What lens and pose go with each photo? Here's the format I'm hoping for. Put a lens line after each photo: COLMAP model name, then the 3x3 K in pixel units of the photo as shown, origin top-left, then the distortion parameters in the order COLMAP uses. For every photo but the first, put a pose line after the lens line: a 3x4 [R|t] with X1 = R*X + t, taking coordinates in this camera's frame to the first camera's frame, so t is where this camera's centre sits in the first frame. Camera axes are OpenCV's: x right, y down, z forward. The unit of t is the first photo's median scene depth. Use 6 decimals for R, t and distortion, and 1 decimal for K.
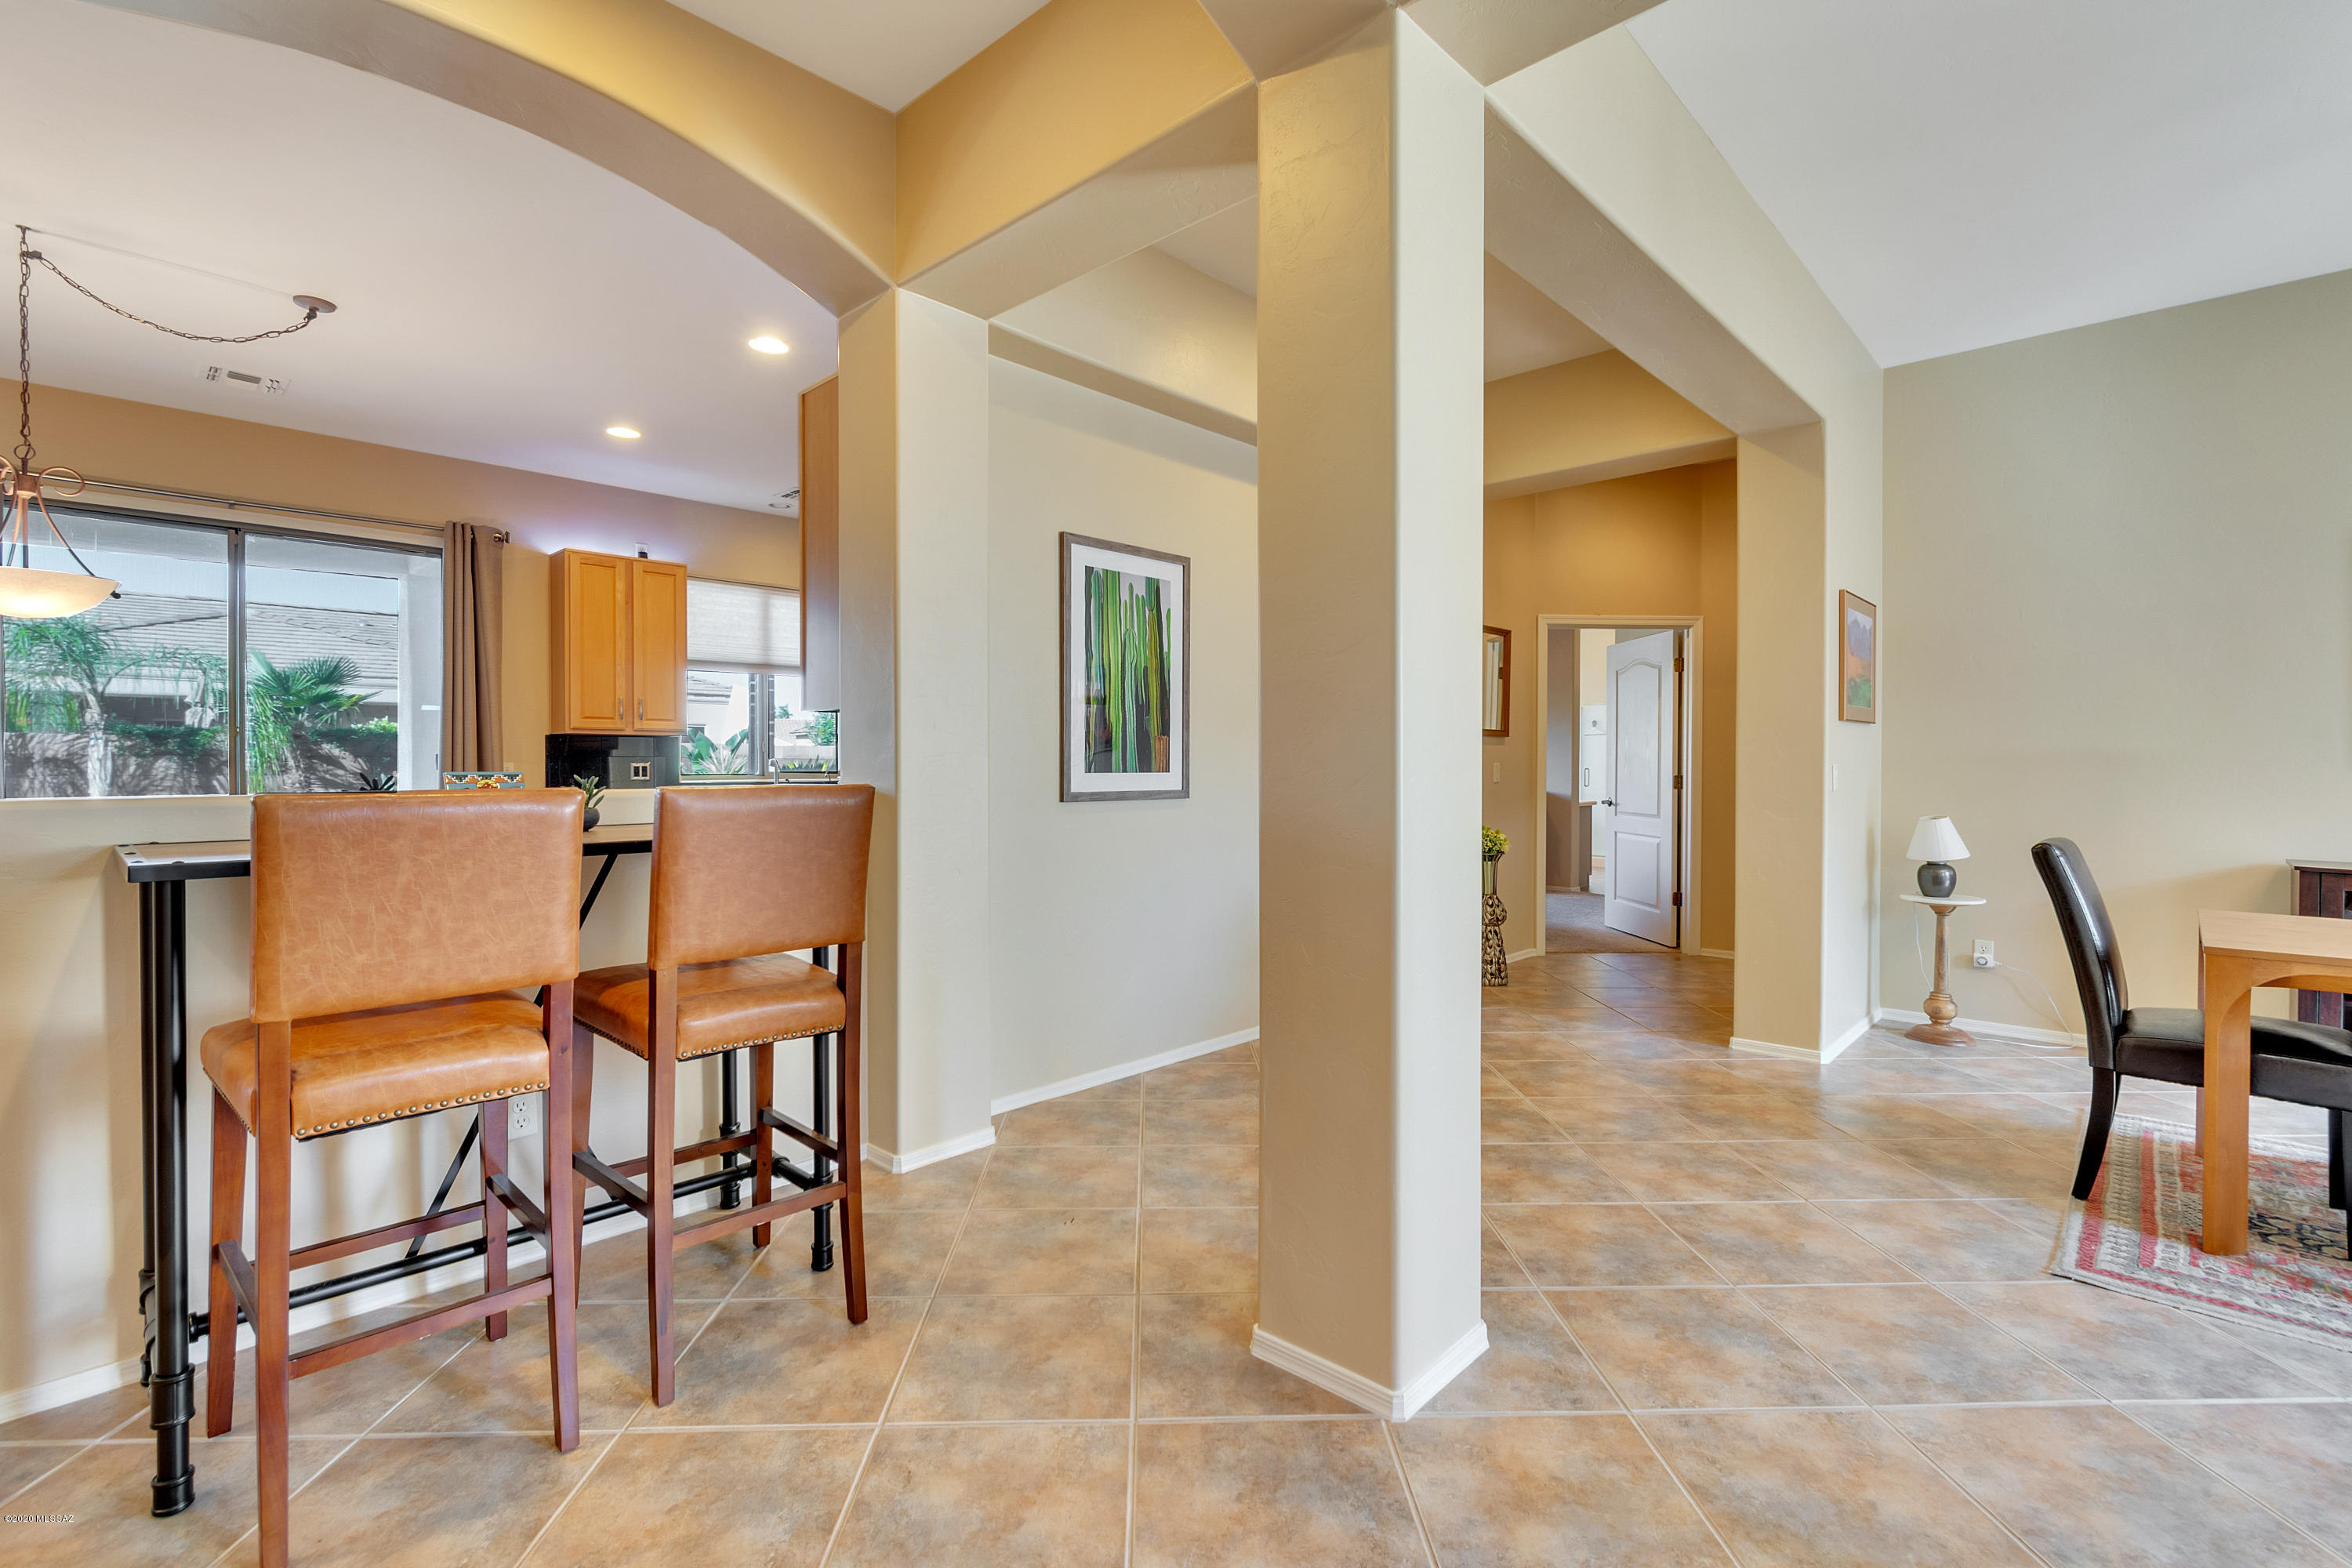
lens RADIAL K [[1059.0, 0, 1181.4], [0, 1059.0, 758.9], [0, 0, 1]] dist [0.000207, -0.000573]
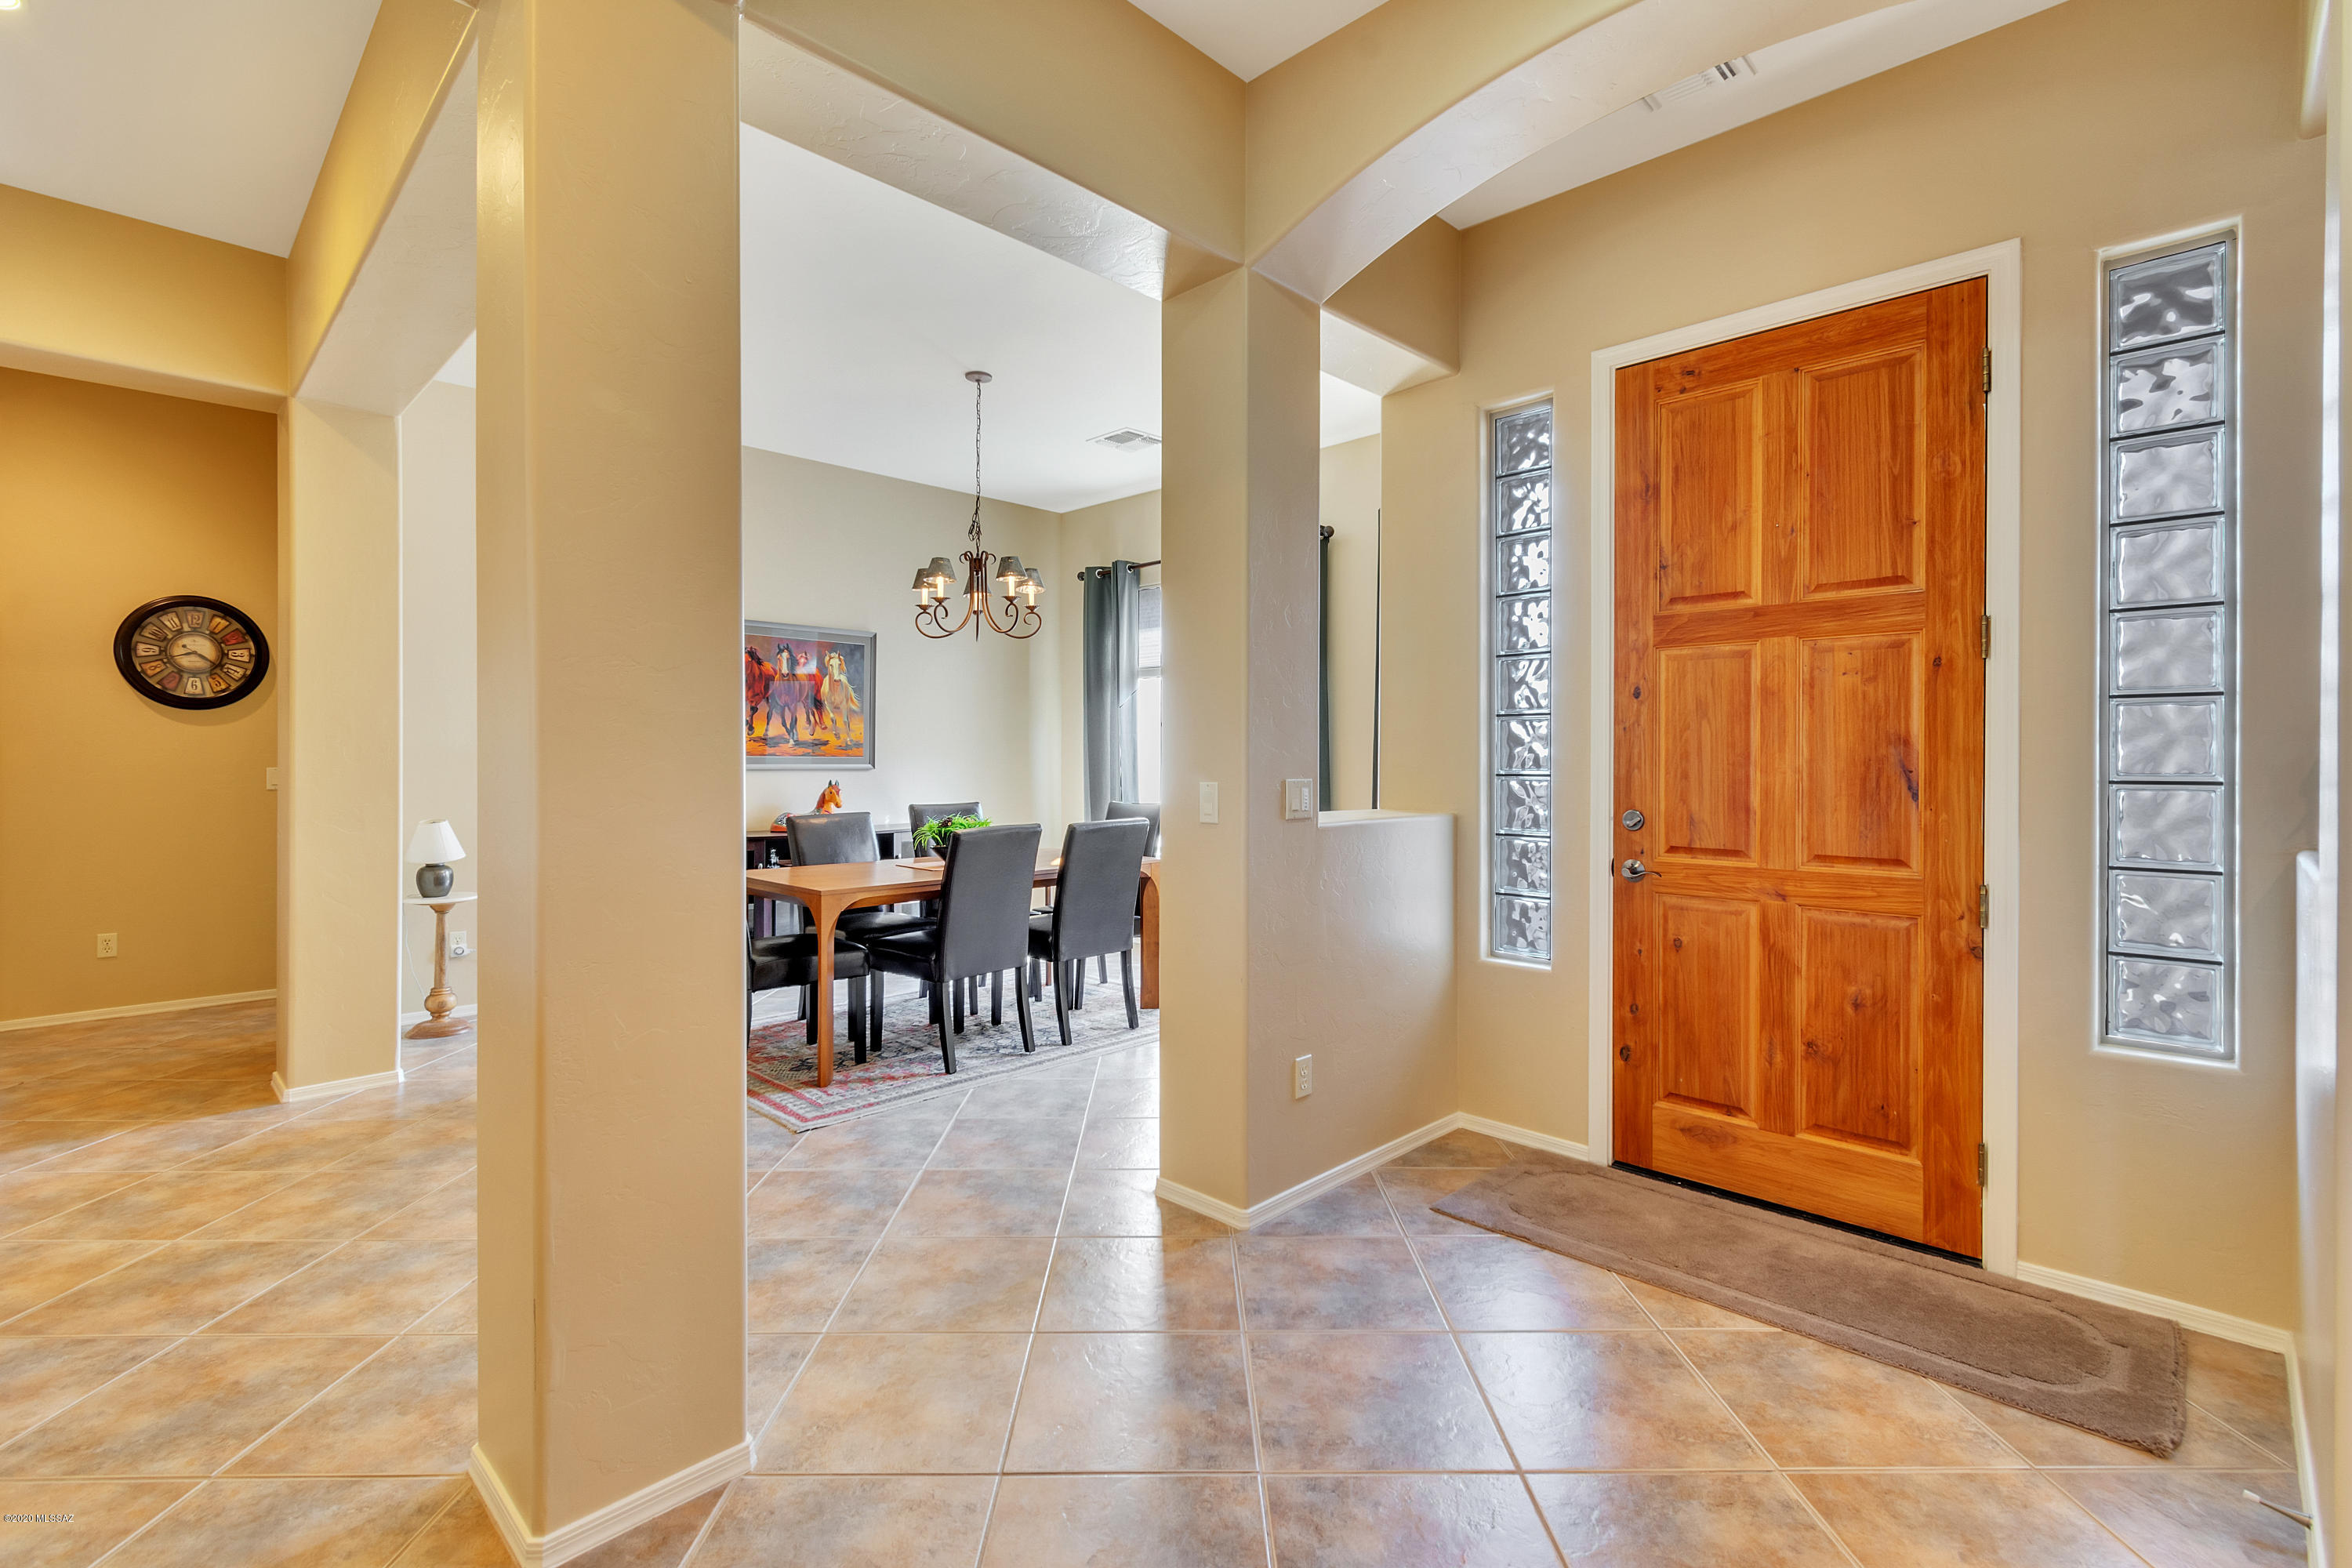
lens RADIAL K [[1059.0, 0, 1181.4], [0, 1059.0, 758.9], [0, 0, 1]] dist [0.000207, -0.000573]
pose [[0.013197, -0.003755, 0.999906, -0.633278], [-0.007925, 0.999961, 0.003860, -0.031466], [-0.999882, -0.007975, 0.013167, 0.488534]]
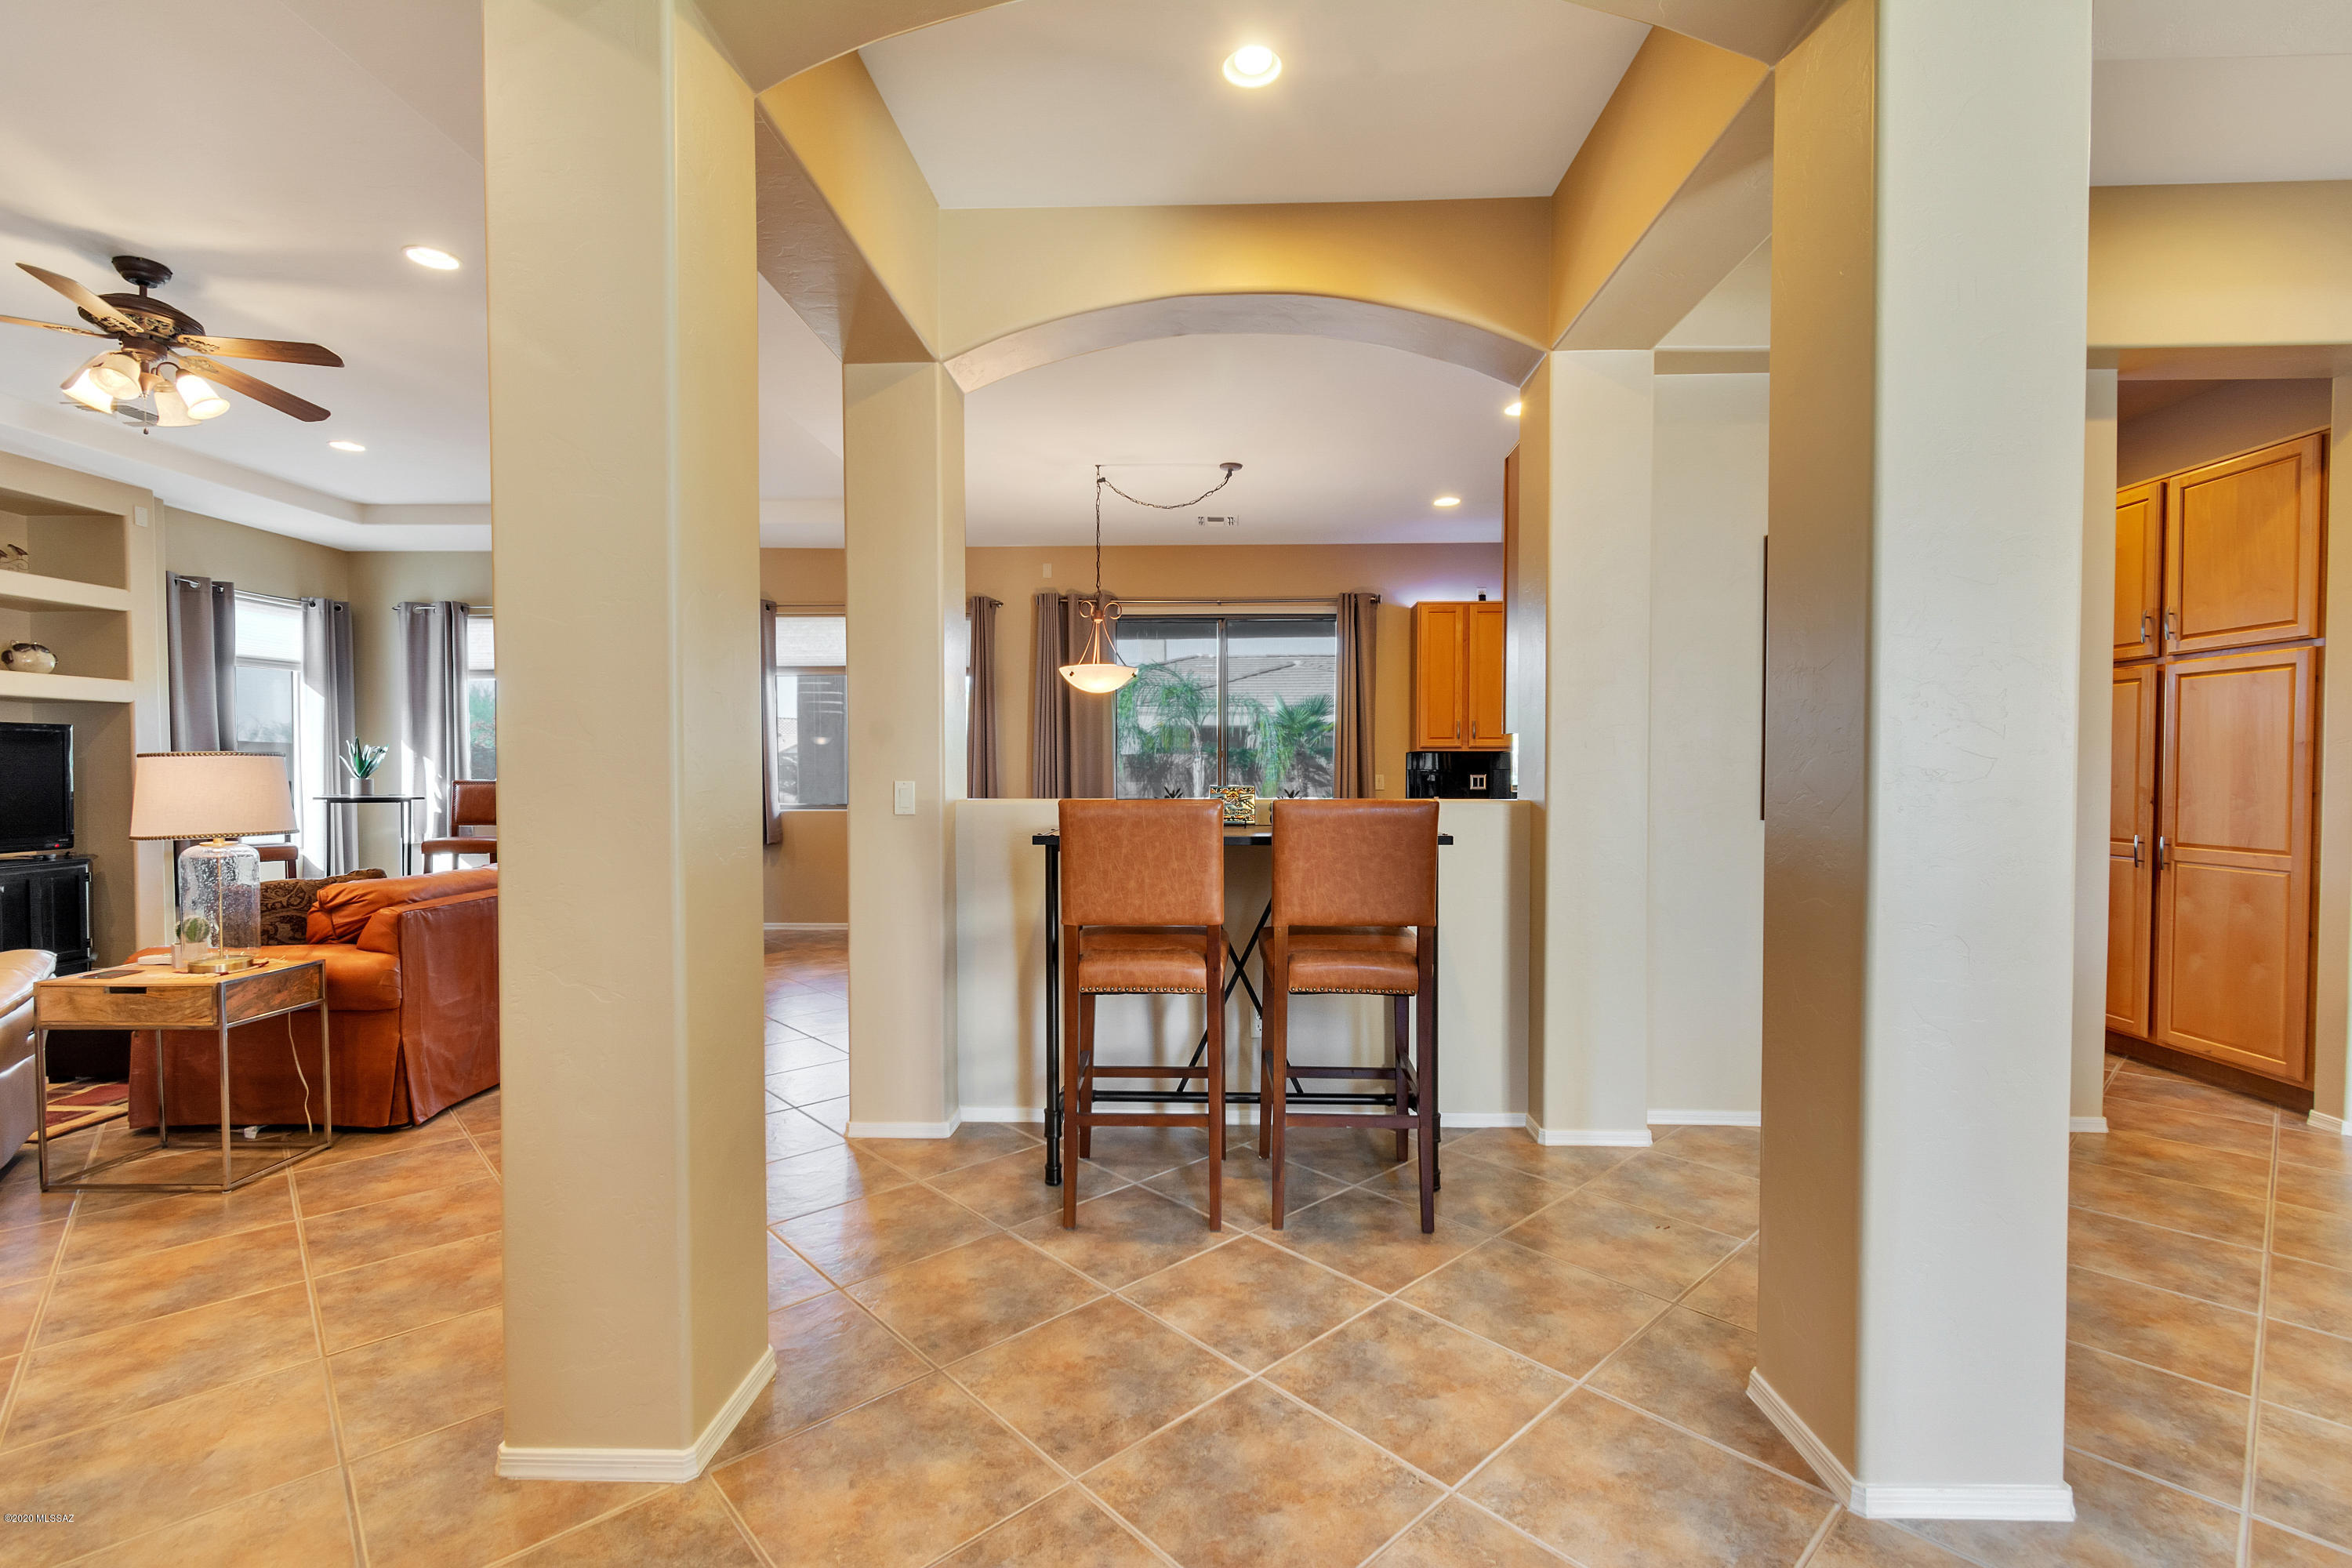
lens RADIAL K [[1016.0, 0, 1166.2], [0, 1016.0, 780.3], [0, 0, 1]] dist [-0.000741, -0.000329]
pose [[0.656602, 0.006284, -0.754211, 0.382903], [0.002844, 0.999938, 0.010807, -0.012215], [0.754232, -0.009241, 0.656543, -0.010576]]
